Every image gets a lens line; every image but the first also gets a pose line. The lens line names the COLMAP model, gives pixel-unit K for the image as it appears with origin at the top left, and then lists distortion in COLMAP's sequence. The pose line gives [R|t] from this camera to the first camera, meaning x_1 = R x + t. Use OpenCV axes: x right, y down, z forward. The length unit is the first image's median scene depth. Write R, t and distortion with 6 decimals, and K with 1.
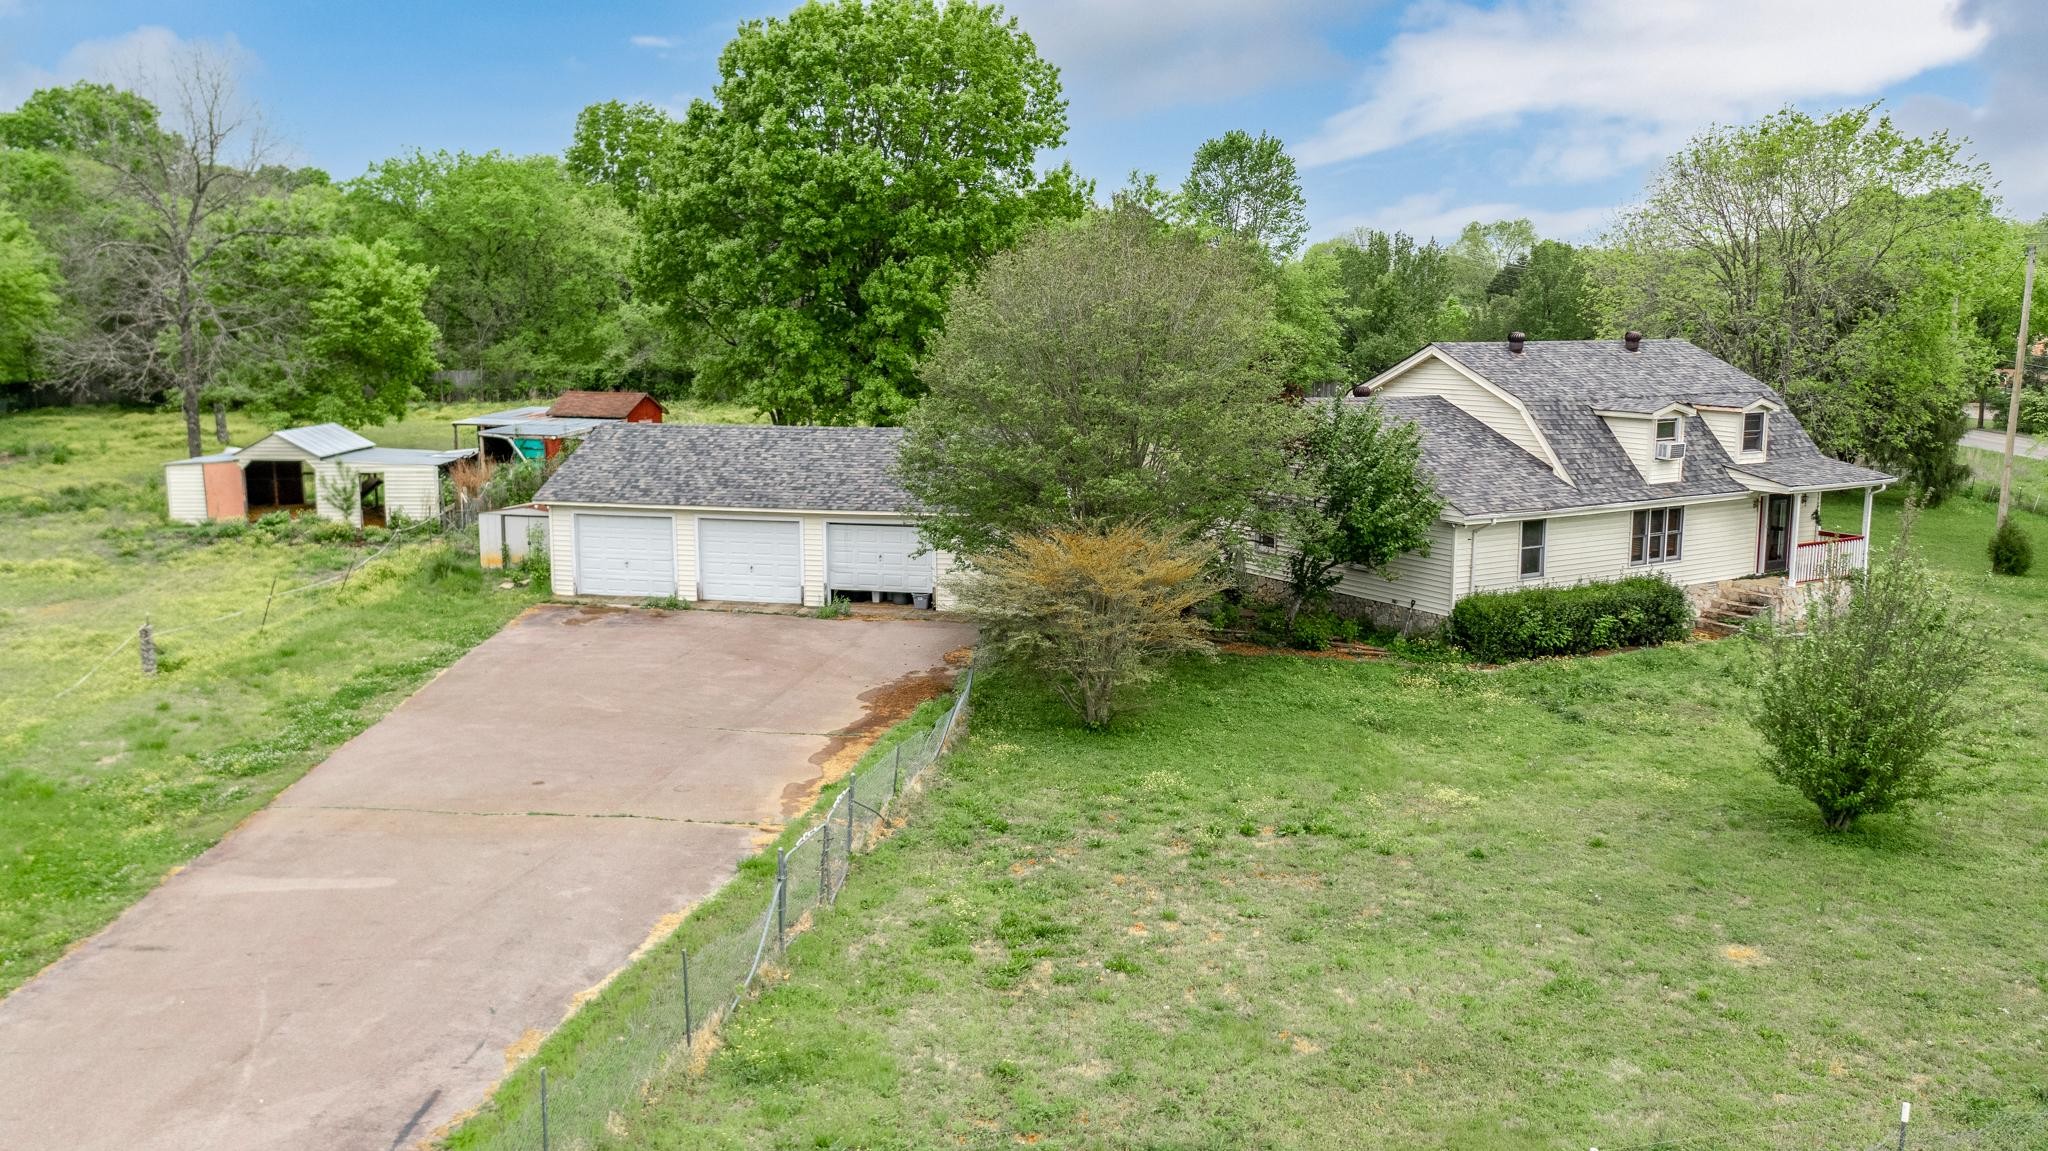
lens RADIAL K [[1616.1, 0, 1036.3], [0, 1616.1, 580.9], [0, 0, 1]] dist [-0.028310, 0.003924]
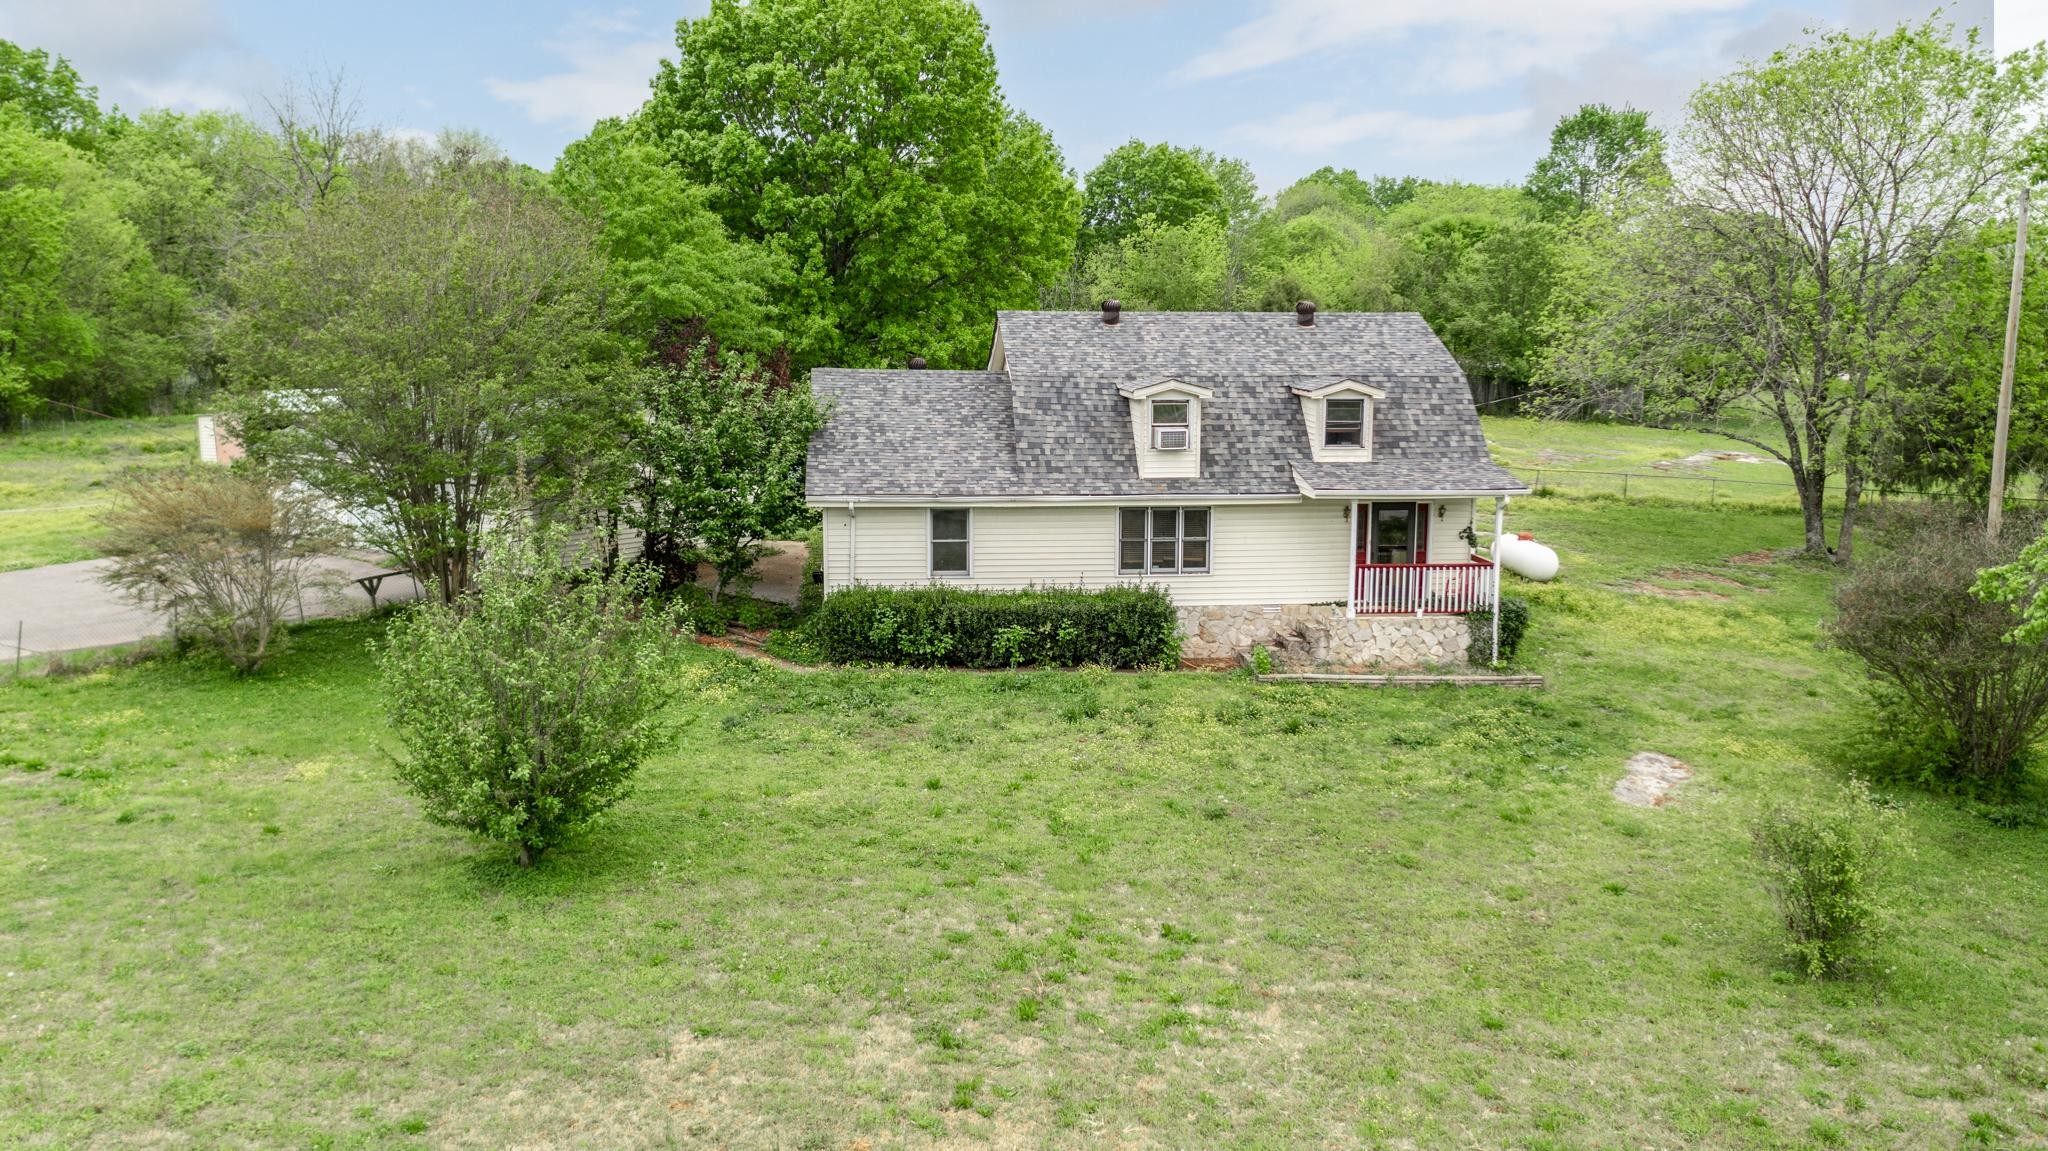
lens RADIAL K [[1605.5, 0, 1032.8], [0, 1605.5, 570.9], [0, 0, 1]] dist [-0.025758, -0.000154]
pose [[0.907232, 0.070643, -0.414657, 0.675180], [-0.074652, 0.997188, 0.006554, -0.012950], [0.413954, 0.025009, 0.909954, 0.219979]]
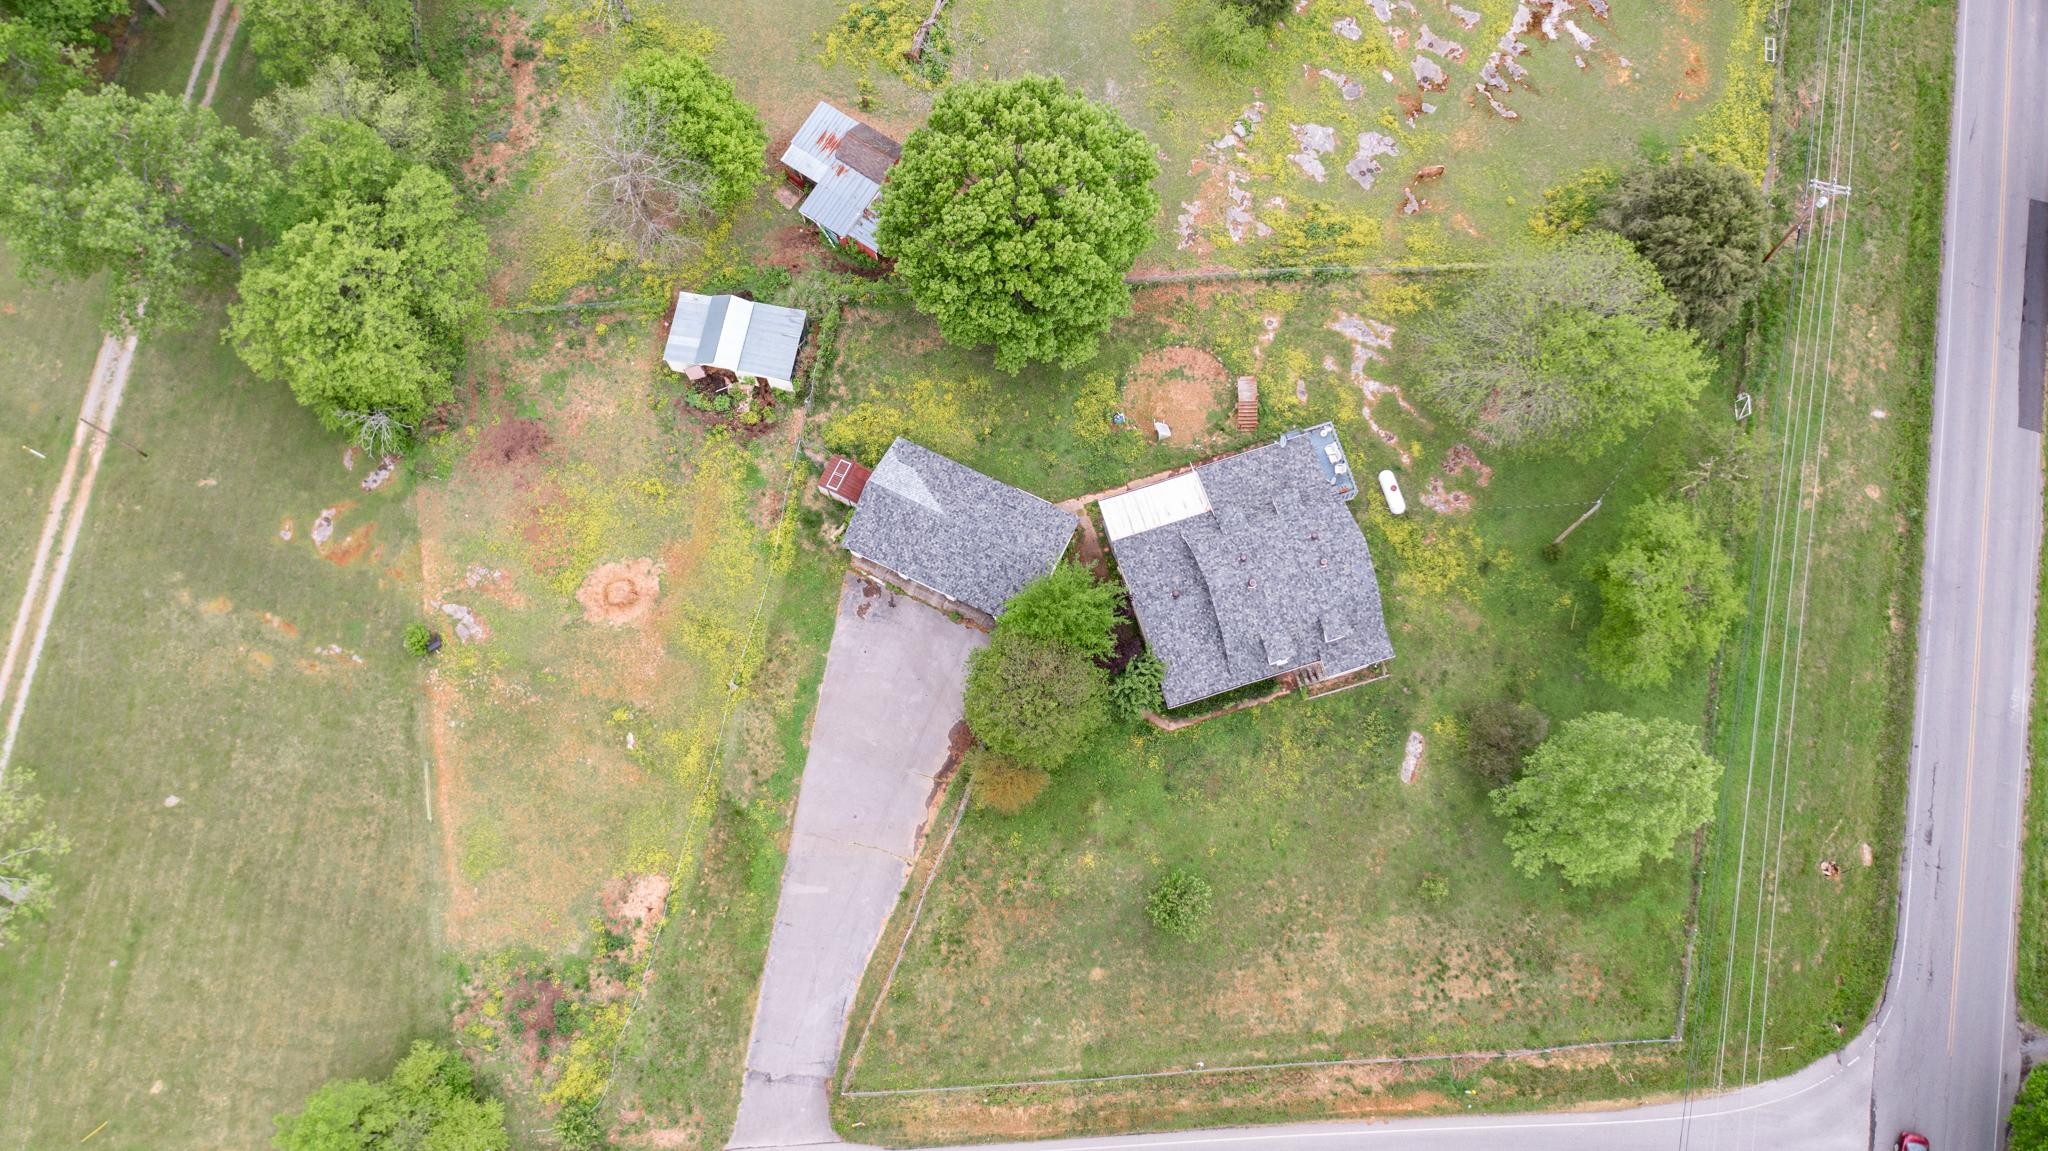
lens RADIAL K [[1598.1, 0, 1036.2], [0, 1598.1, 587.7], [0, 0, 1]] dist [-0.025777, -0.000520]
pose [[0.972704, 0.221214, -0.070084, 0.172638], [-0.028299, 0.412848, 0.910360, -2.357044], [0.230319, -0.883528, 0.407839, 0.007437]]
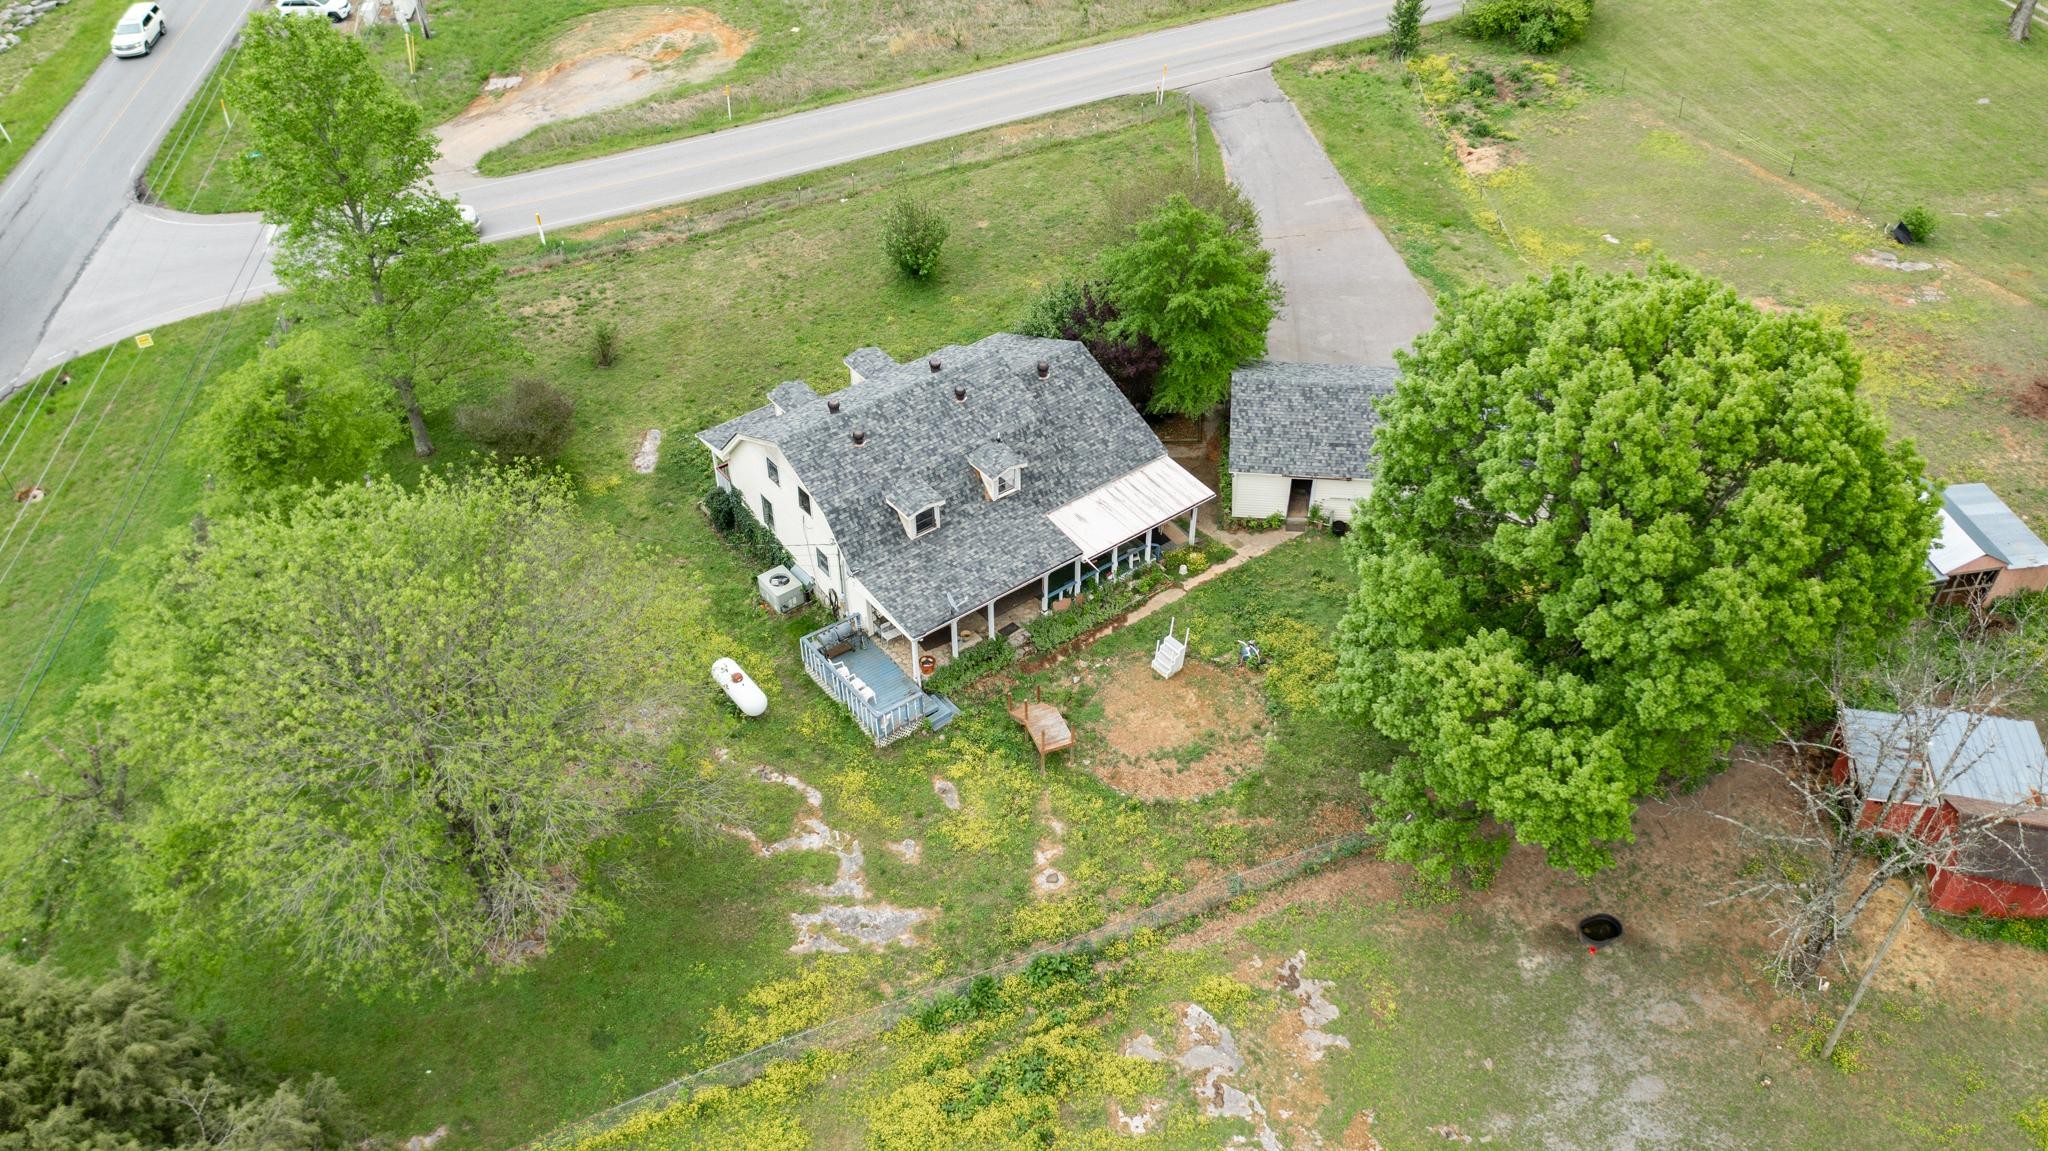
lens RADIAL K [[1589.1, 0, 1031.7], [0, 1589.1, 584.5], [0, 0, 1]] dist [-0.021092, 0.000834]
pose [[-0.993271, 0.079467, -0.084244, 0.374853], [-0.014077, 0.639191, 0.768919, -1.210239], [0.114951, 0.764931, -0.633771, 2.229980]]
